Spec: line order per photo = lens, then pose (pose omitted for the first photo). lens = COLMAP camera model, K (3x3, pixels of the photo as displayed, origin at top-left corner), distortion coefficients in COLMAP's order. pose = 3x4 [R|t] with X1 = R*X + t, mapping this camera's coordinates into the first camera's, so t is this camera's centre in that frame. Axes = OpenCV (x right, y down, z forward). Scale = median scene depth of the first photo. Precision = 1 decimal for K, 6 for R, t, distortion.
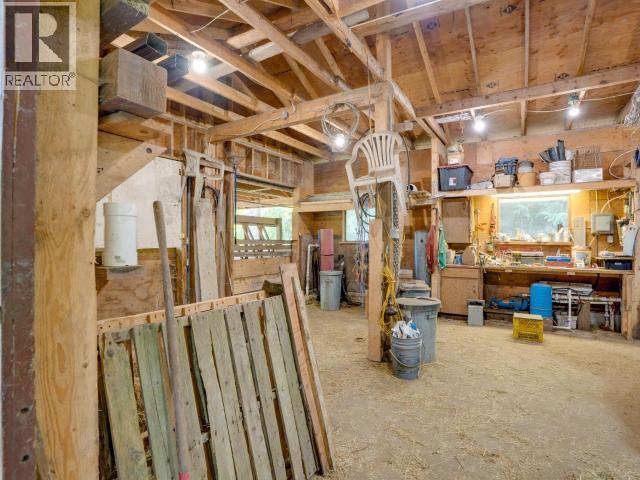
lens RADIAL K [[337.9, 0, 320.0], [0, 337.9, 240.5], [0, 0, 1]] dist [0.000598, 0.000749]
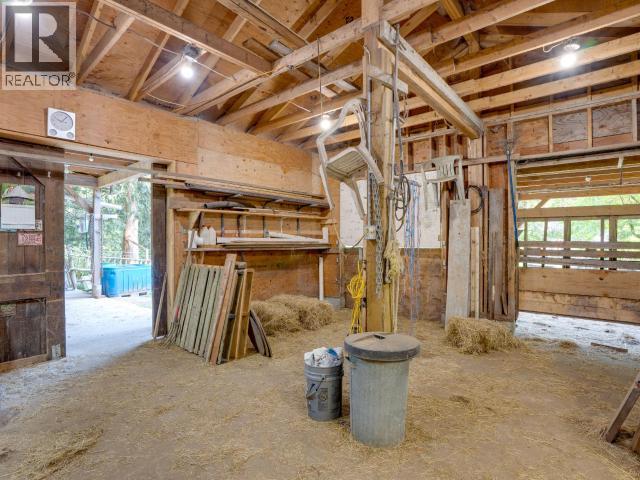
lens RADIAL K [[337.9, 0, 319.5], [0, 337.9, 241.5], [0, 0, 1]] dist [0.000598, 0.000749]
pose [[-0.136295, -0.000190, -0.990668, 0.614852], [-0.002574, 0.999997, 0.000162, -0.000944], [0.990665, 0.002573, -0.136295, 0.643726]]
